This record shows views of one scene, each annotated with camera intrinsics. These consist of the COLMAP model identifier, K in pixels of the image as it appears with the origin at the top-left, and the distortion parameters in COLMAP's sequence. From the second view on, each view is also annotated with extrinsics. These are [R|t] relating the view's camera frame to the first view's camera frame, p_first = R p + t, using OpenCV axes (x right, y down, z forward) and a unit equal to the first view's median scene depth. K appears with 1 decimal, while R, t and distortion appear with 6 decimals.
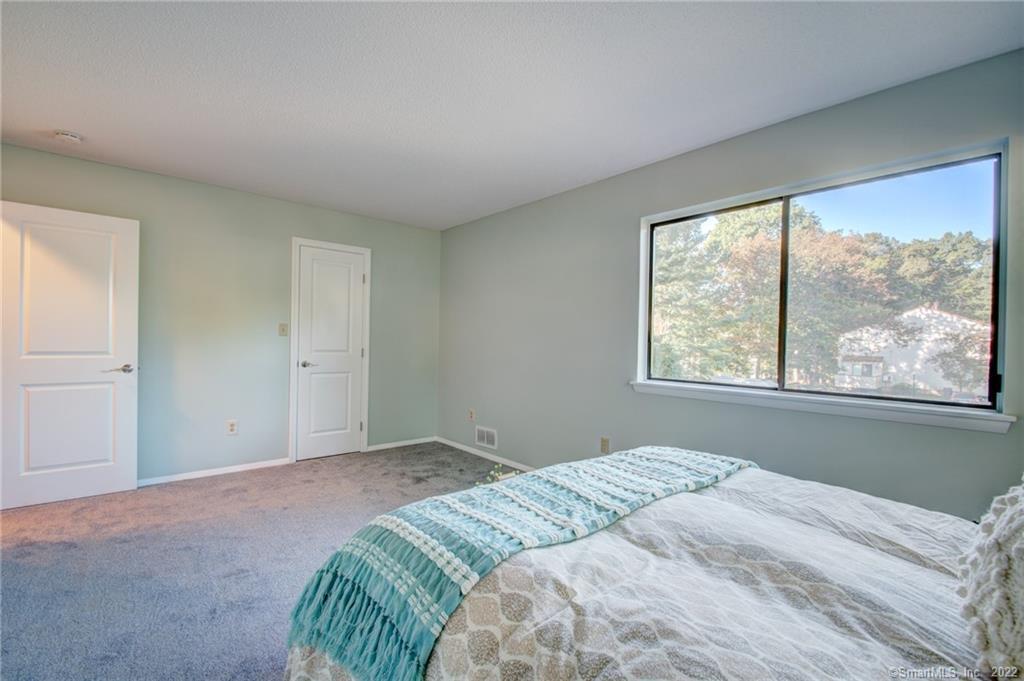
lens RADIAL K [[447.0, 0, 512.5], [0, 447.0, 345.8], [0, 0, 1]] dist [0.026445, -0.022965]
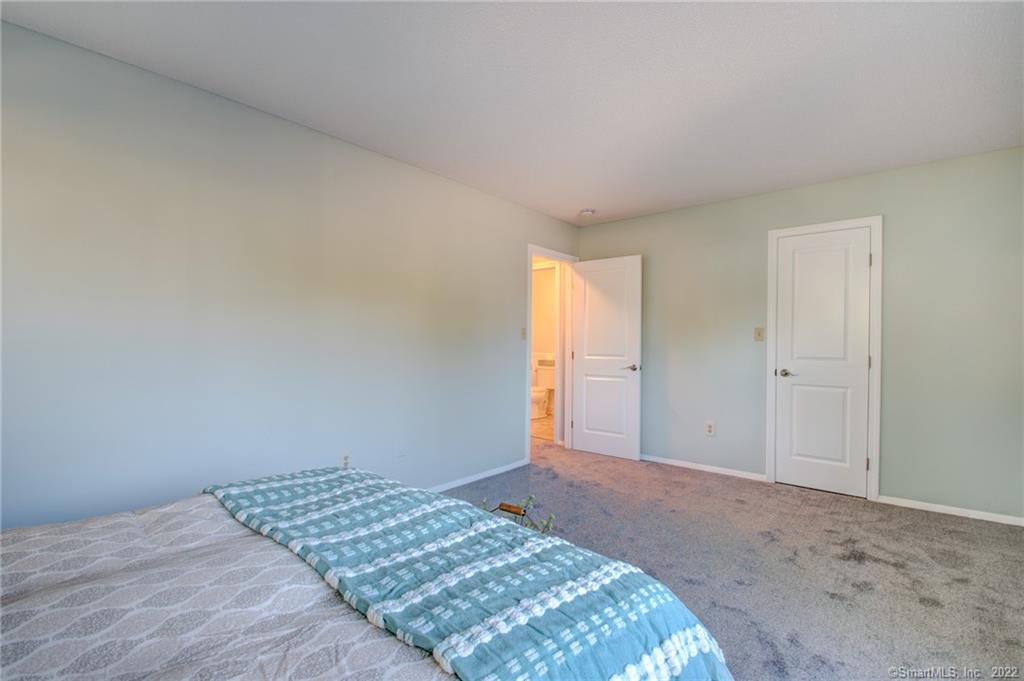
lens RADIAL K [[447.0, 0, 512.5], [0, 447.0, 345.8], [0, 0, 1]] dist [0.026445, -0.022965]
pose [[0.158703, -0.007750, -0.987296, 0.356264], [-0.008496, 0.999921, -0.009215, 0.000535], [0.987290, 0.009850, 0.158625, 0.388259]]
